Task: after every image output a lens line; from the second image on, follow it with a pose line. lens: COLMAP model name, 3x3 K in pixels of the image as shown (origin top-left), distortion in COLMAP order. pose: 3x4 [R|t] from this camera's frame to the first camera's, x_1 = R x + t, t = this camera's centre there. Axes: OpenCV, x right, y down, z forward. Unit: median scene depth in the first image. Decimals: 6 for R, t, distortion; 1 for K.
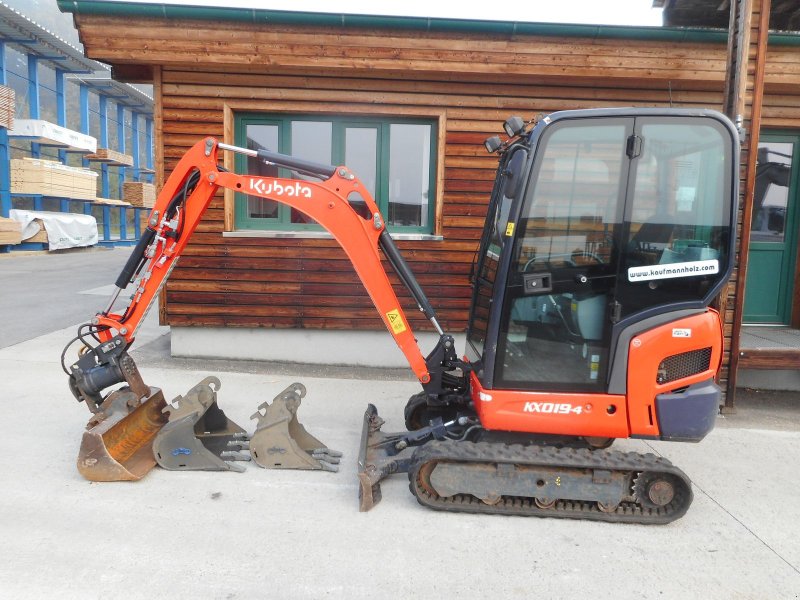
lens RADIAL K [[621.2, 0, 391.5], [0, 621.2, 313.3], [0, 0, 1]] dist [-0.008066, -0.001276]
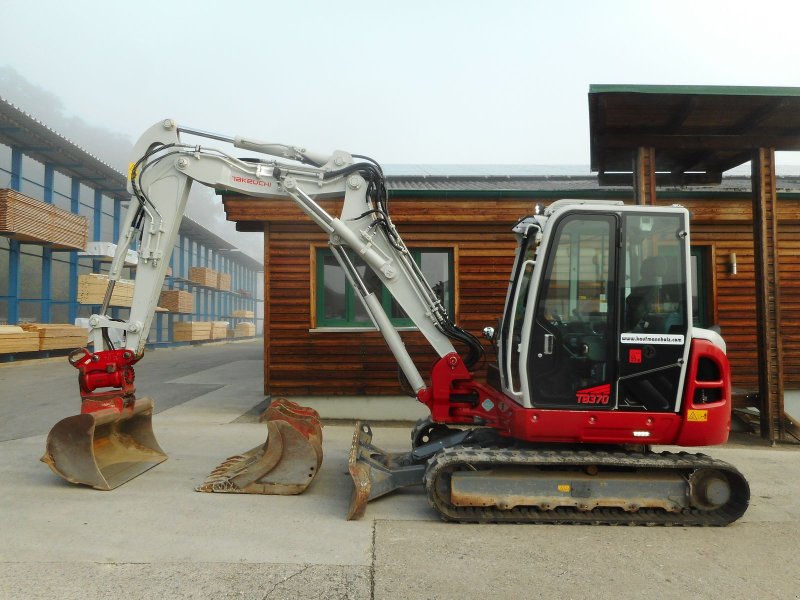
lens RADIAL K [[621.2, 0, 397.0], [0, 621.2, 300.3], [0, 0, 1]] dist [-0.008066, -0.001276]
pose [[0.999457, -0.032139, 0.007198, -0.074720], [0.032900, 0.984428, -0.172683, 0.061052], [-0.001536, 0.172827, 0.984951, -0.447464]]
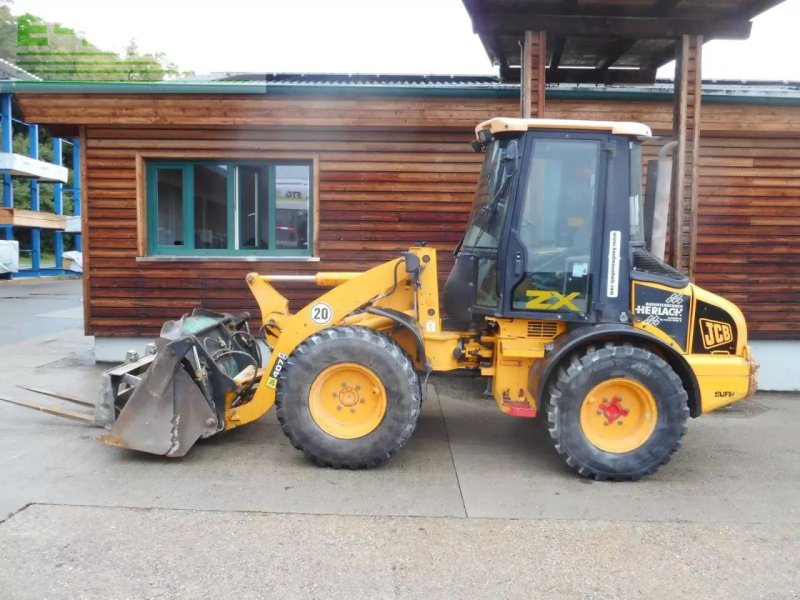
lens RADIAL K [[686.4, 0, 393.9], [0, 686.4, 312.7], [0, 0, 1]] dist [-0.044479, 0.000664]
pose [[0.999756, -0.014955, -0.016237, 0.251159], [0.014226, 0.998925, -0.044120, 0.042215], [0.016879, 0.043879, 0.998894, -0.314094]]
